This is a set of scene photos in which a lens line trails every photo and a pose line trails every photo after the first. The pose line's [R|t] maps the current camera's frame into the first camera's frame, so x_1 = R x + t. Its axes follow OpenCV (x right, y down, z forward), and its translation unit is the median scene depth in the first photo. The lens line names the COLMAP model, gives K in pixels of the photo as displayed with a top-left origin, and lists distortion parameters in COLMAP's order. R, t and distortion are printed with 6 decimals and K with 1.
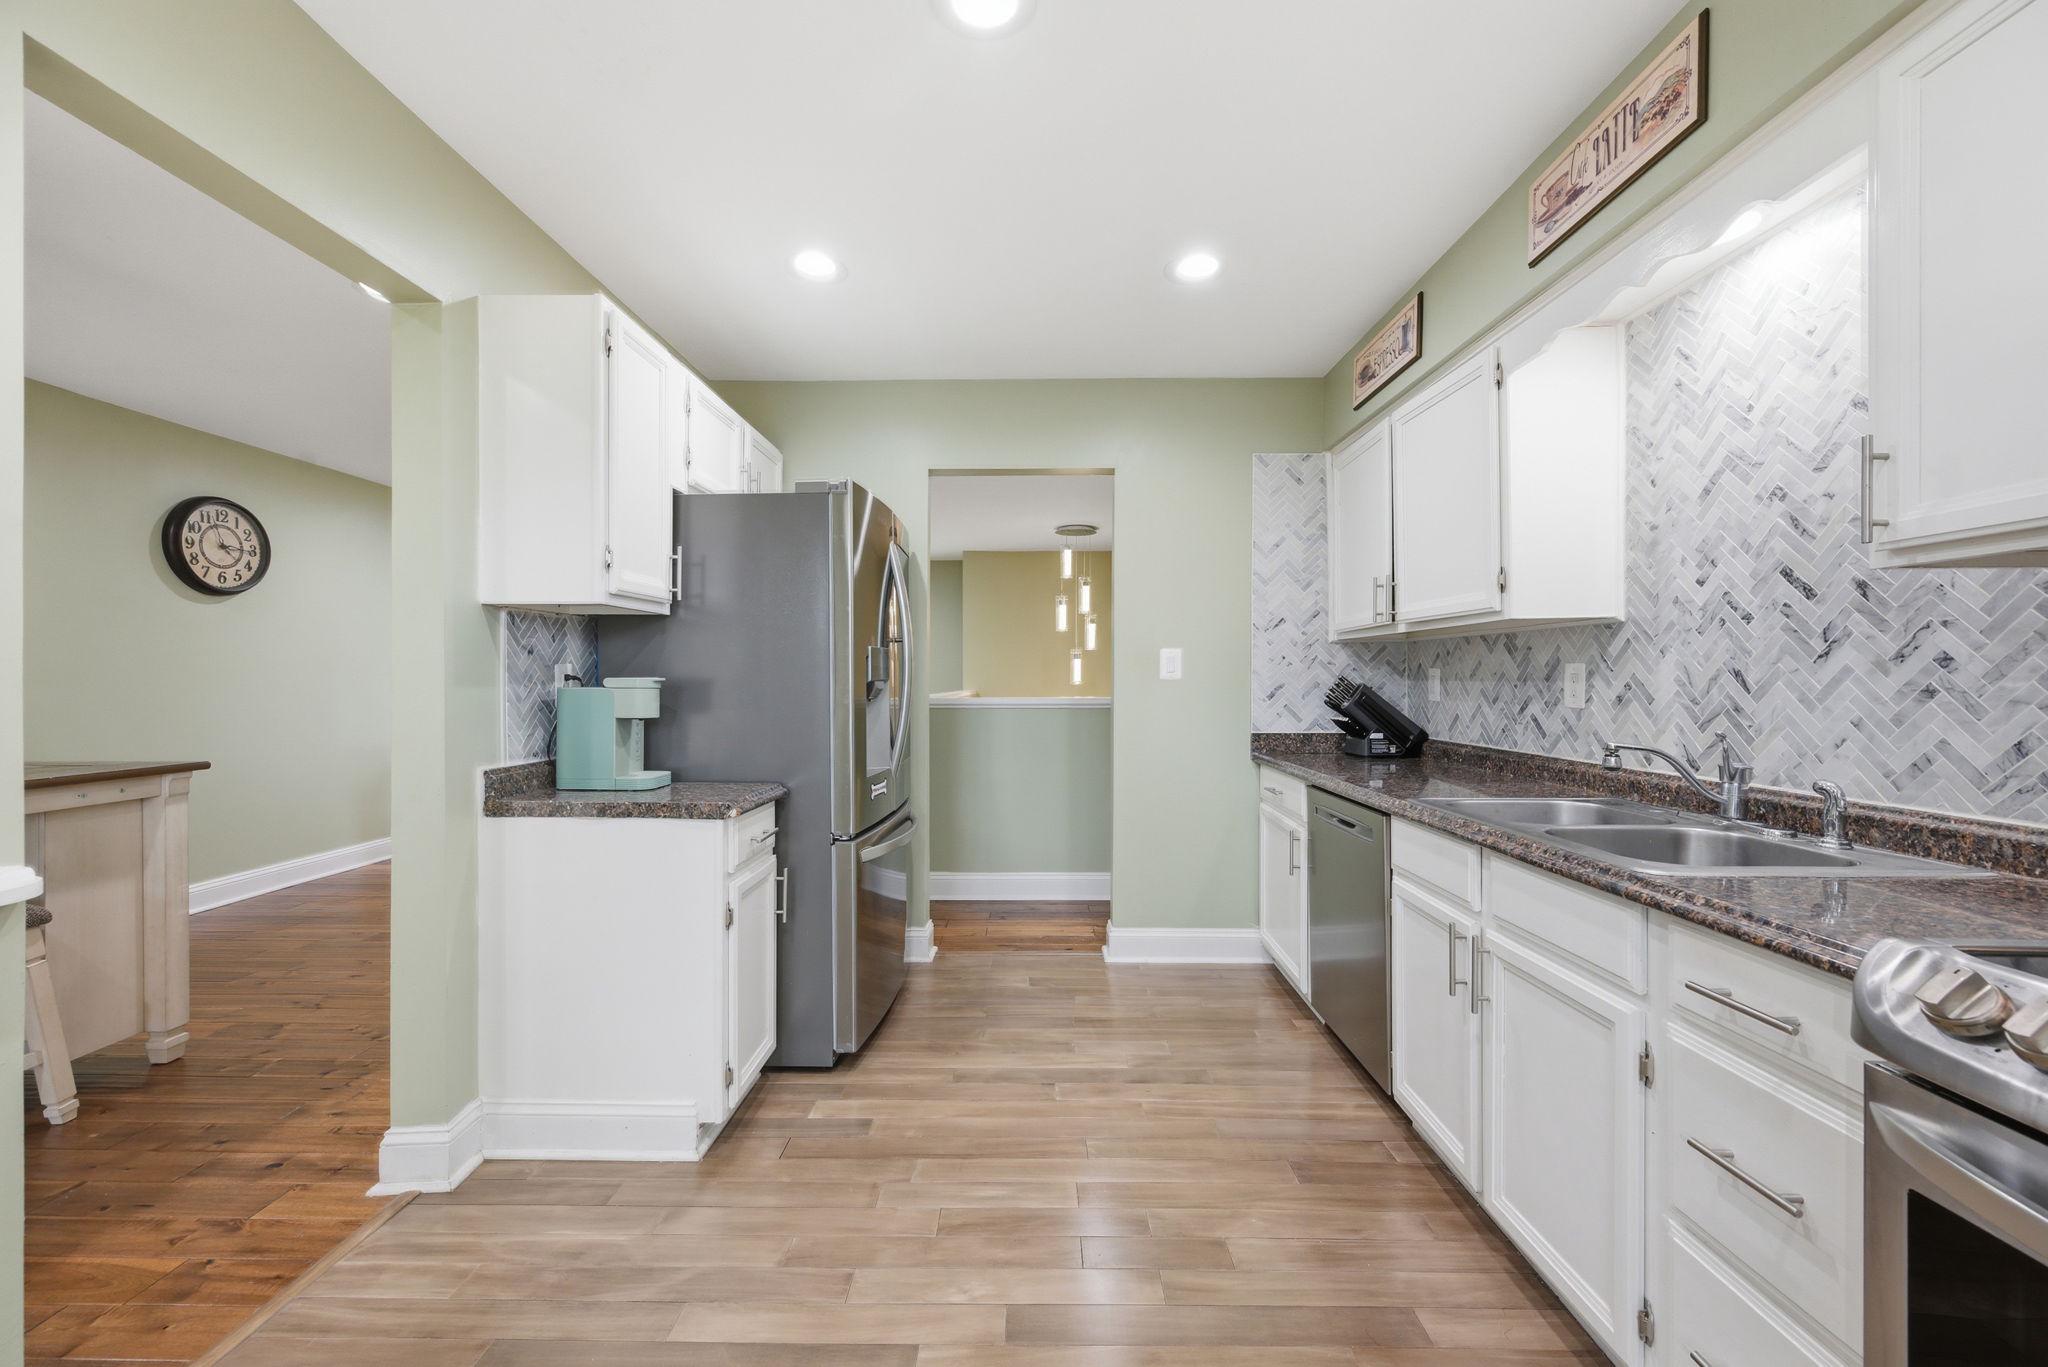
lens RADIAL K [[807.5, 0, 1024.1], [0, 807.5, 681.4], [0, 0, 1]] dist [-0.001779, 0.000114]
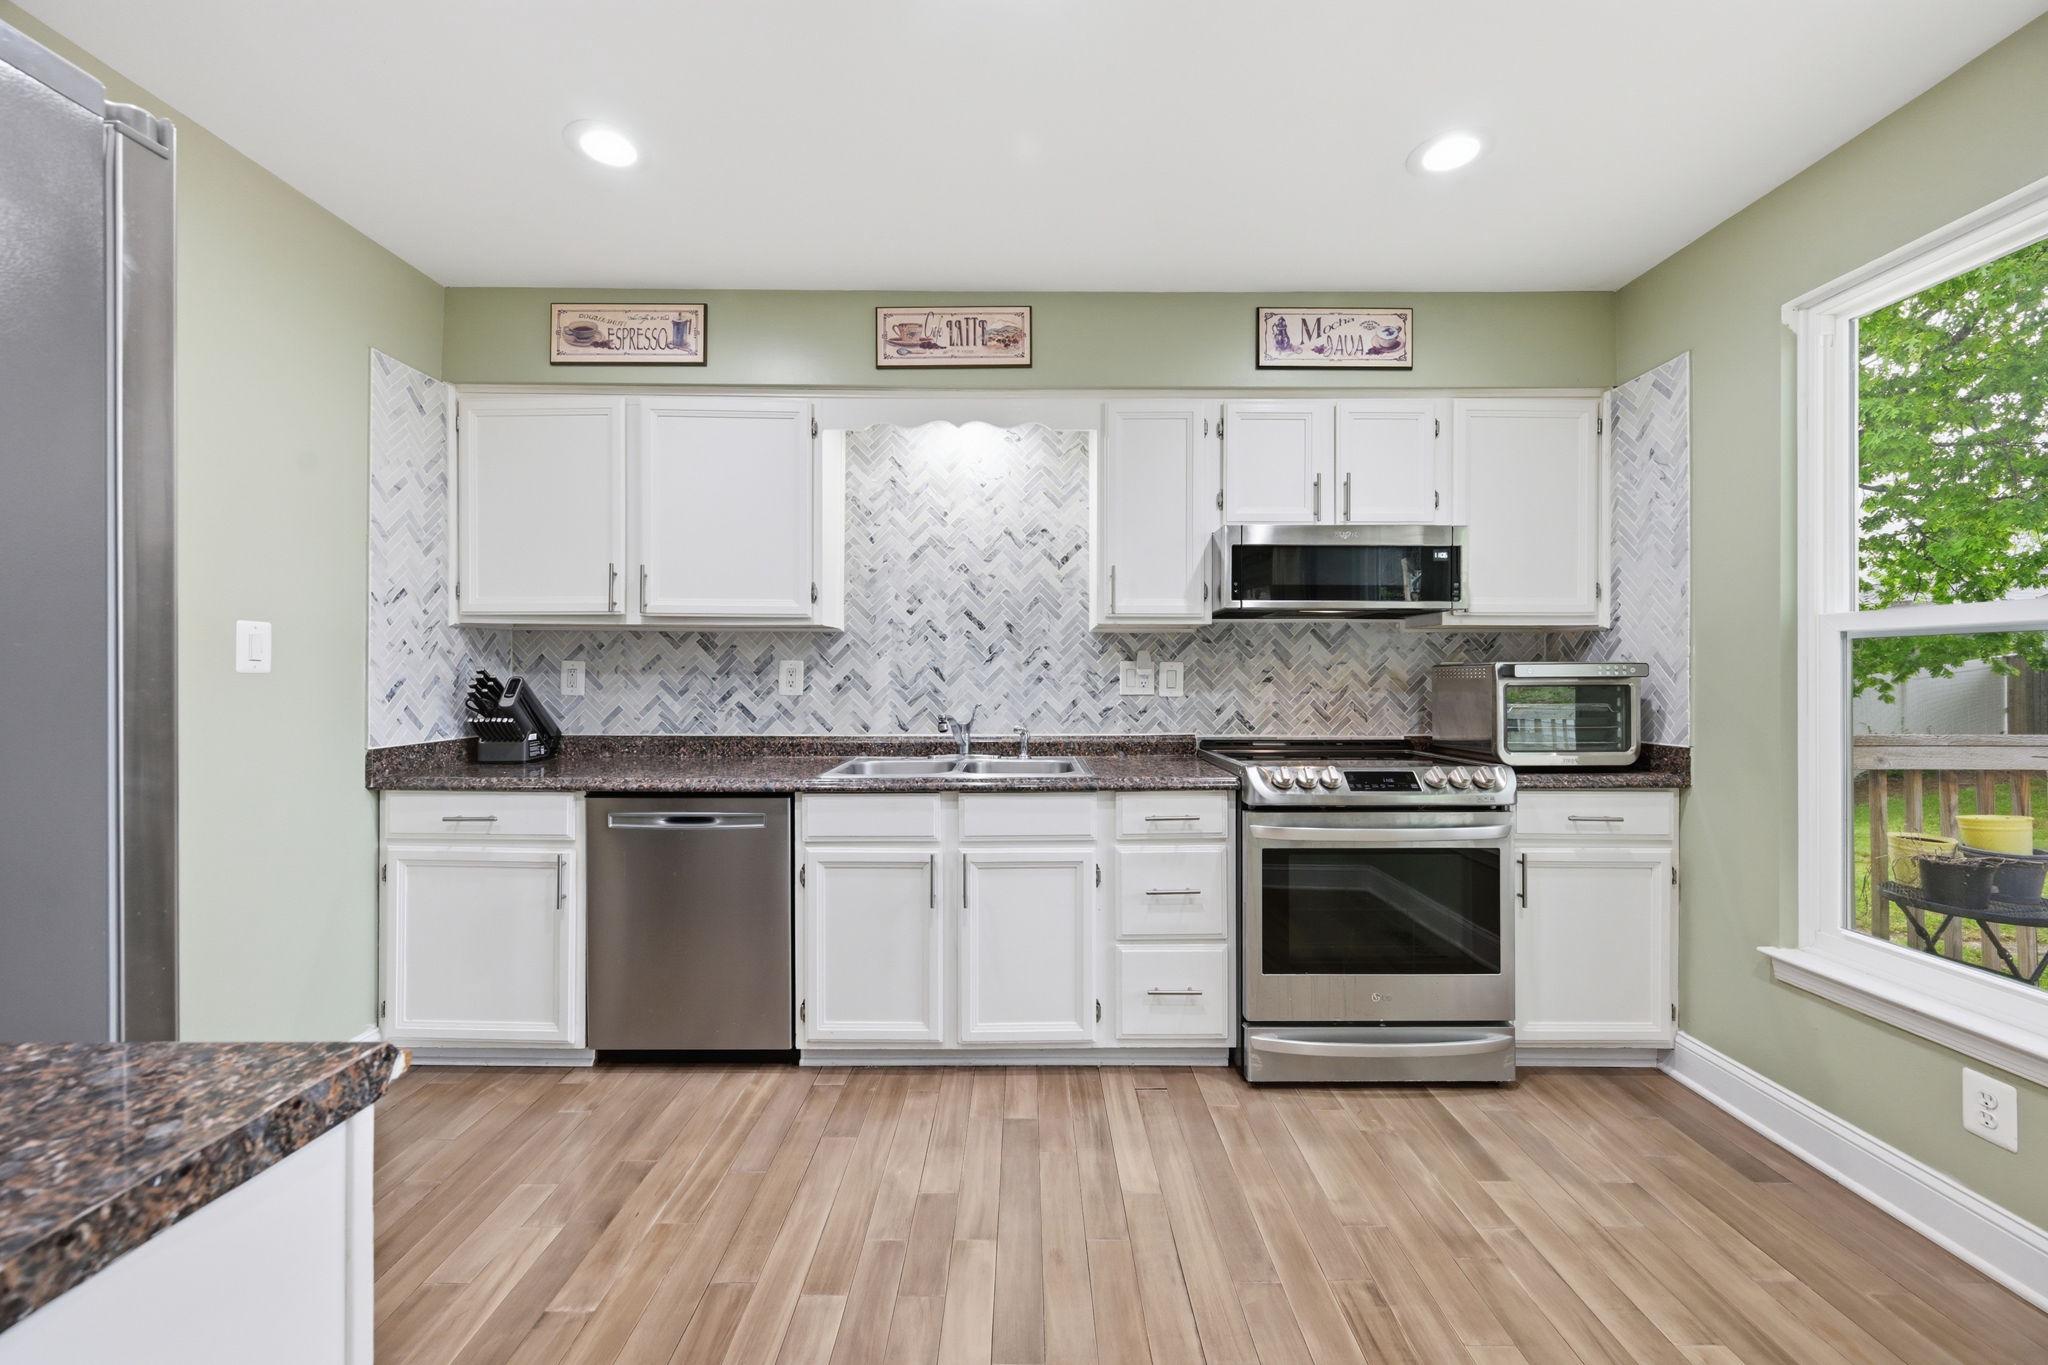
lens RADIAL K [[807.3, 0, 1027.9], [0, 807.3, 674.3], [0, 0, 1]] dist [-0.002262, -0.000113]
pose [[-0.013033, -0.001443, 0.999914, -0.737300], [0.000588, 0.999999, 0.001451, -0.002346], [-0.999915, 0.000607, -0.013032, 0.774046]]
